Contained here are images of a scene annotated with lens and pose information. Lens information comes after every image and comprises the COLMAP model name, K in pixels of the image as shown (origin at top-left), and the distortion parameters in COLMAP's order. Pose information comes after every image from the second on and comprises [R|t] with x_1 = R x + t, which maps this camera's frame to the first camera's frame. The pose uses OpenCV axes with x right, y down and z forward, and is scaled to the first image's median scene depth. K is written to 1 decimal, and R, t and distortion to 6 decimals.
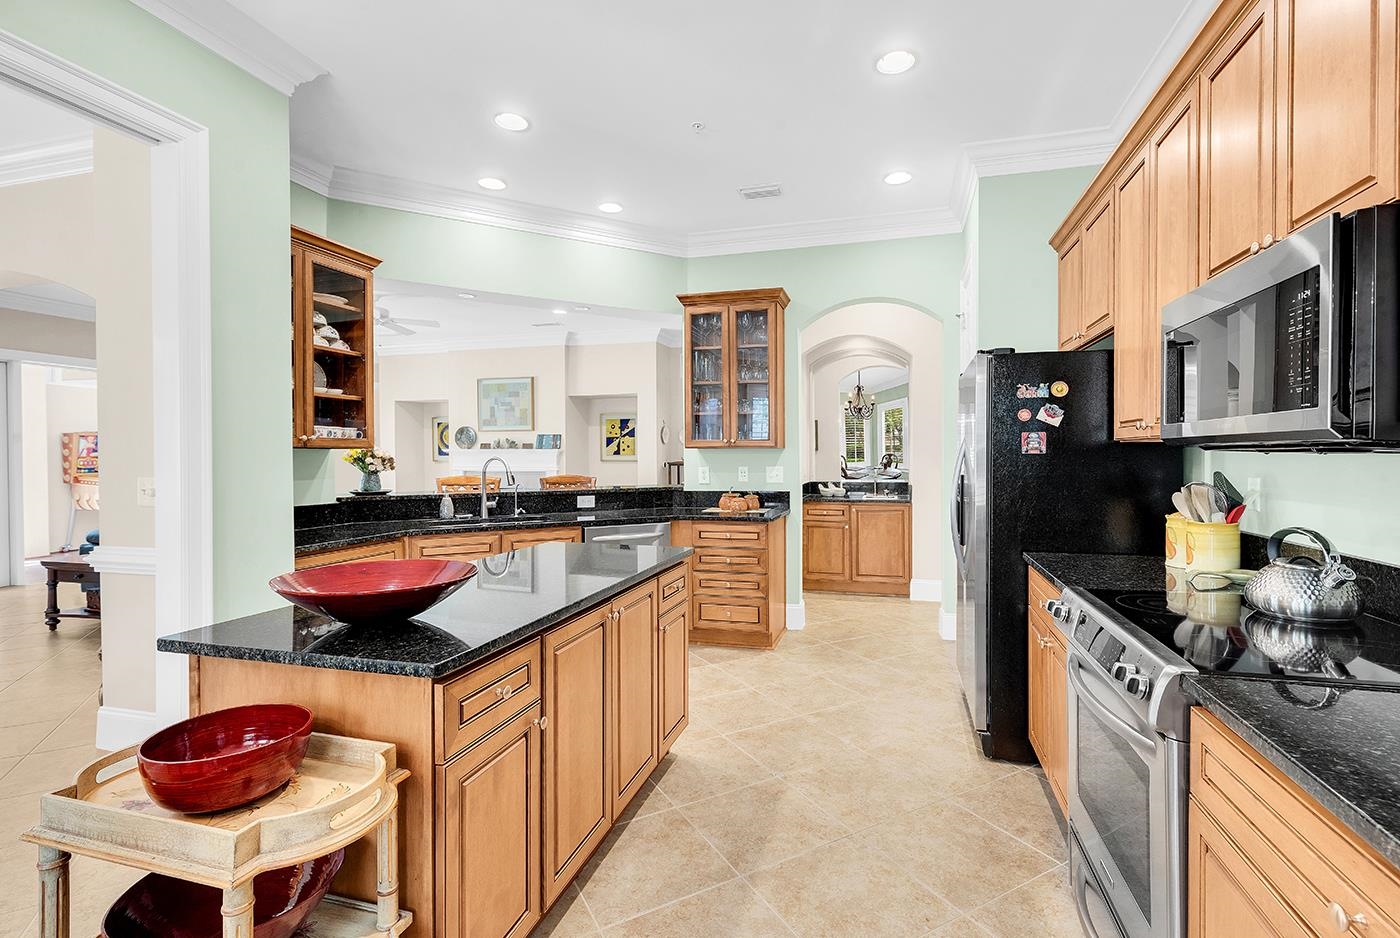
lens RADIAL K [[637.3, 0, 701.7], [0, 637.3, 458.9], [0, 0, 1]] dist [-0.004013, -0.001255]
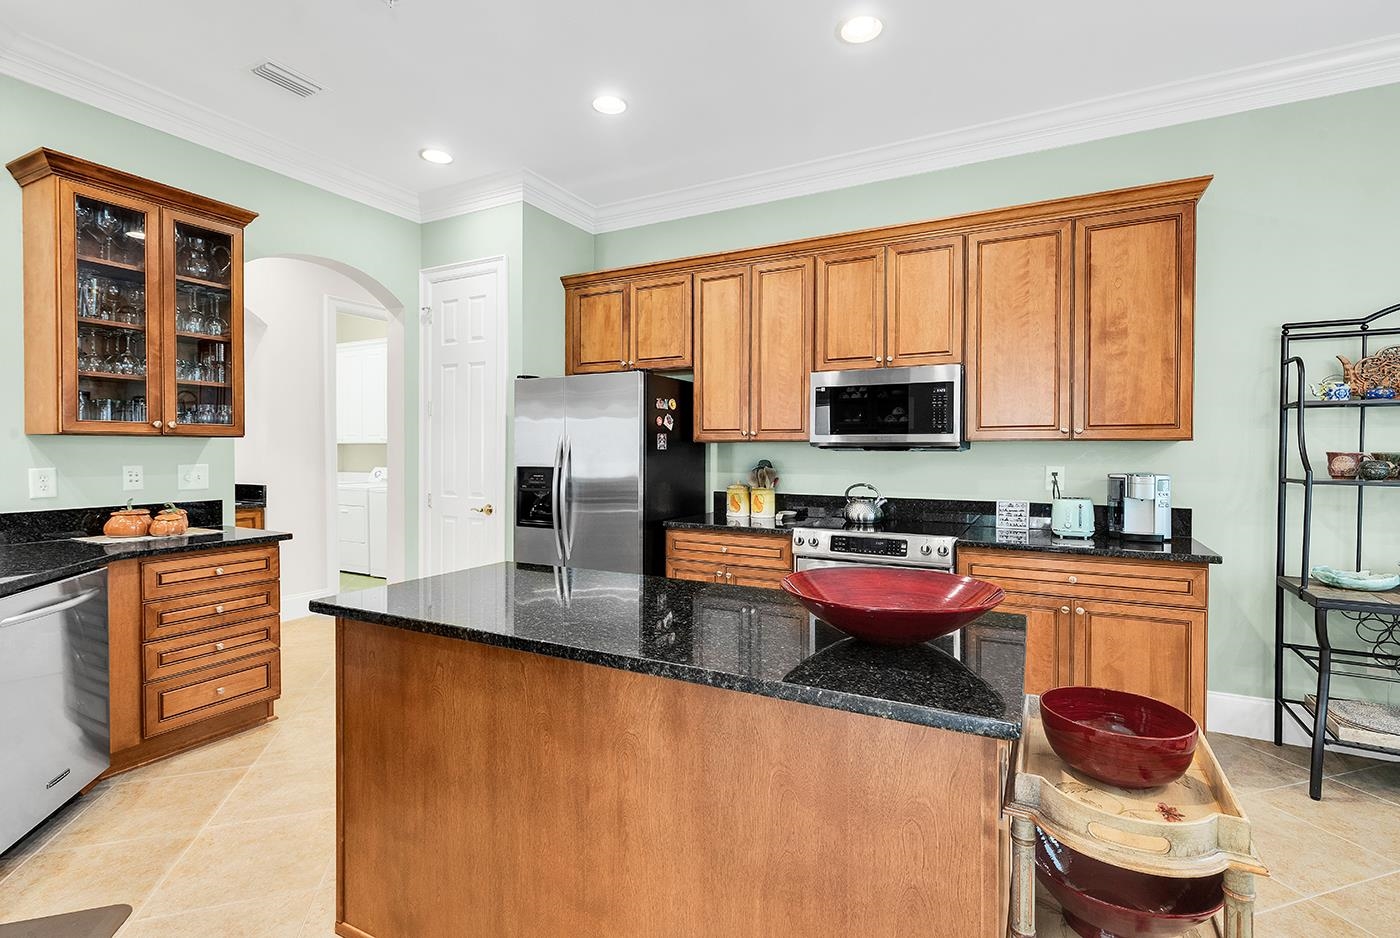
lens RADIAL K [[637.3, 0, 700.9], [0, 637.3, 461.7], [0, 0, 1]] dist [-0.004013, -0.001255]
pose [[0.209008, -0.011073, 0.977851, -0.222776], [0.000985, 0.999938, 0.011113, 0.000852], [-0.977914, -0.001360, 0.209005, 0.173485]]
